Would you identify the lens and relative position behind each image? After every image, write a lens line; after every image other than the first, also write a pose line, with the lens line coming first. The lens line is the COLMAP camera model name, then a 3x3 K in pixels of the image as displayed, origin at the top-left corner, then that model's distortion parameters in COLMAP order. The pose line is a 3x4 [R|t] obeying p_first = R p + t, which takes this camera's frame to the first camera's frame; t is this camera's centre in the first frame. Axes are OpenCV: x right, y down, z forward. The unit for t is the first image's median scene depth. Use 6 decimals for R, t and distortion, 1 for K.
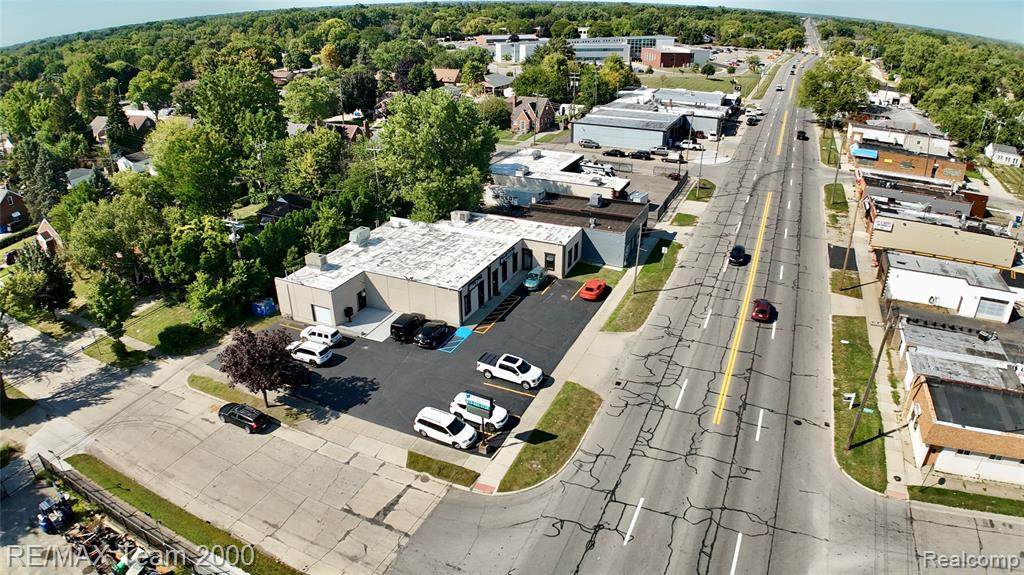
lens RADIAL K [[620.9, 0, 513.5], [0, 620.9, 282.0], [0, 0, 1]] dist [-0.162341, 0.003926]
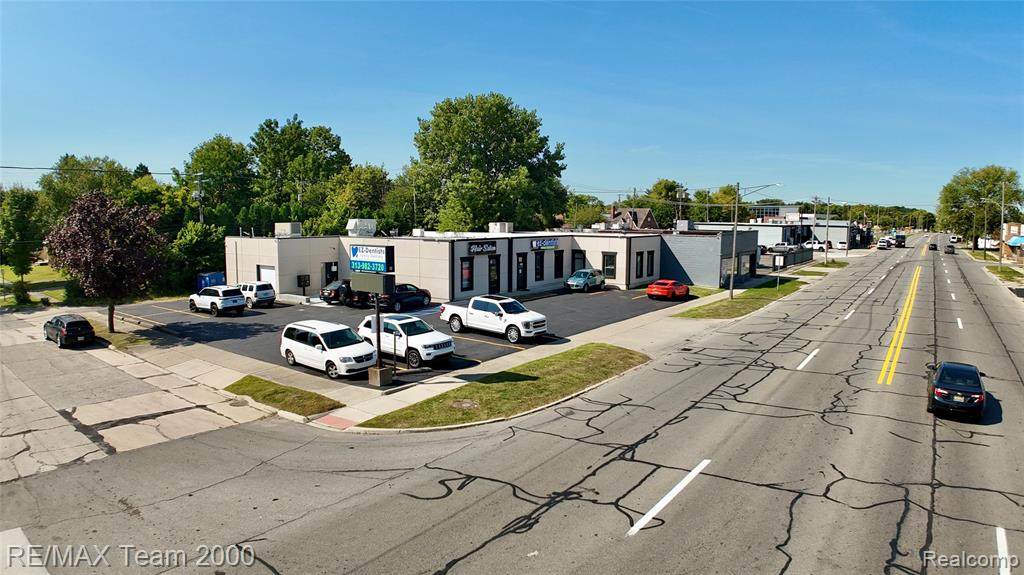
lens RADIAL K [[620.9, 0, 513.0], [0, 620.9, 285.5], [0, 0, 1]] dist [-0.162341, 0.003926]
pose [[0.978708, 0.030390, -0.202998, 0.110148], [-0.093252, 0.946856, -0.307844, 0.248194], [0.182854, 0.320219, 0.929529, 0.393035]]
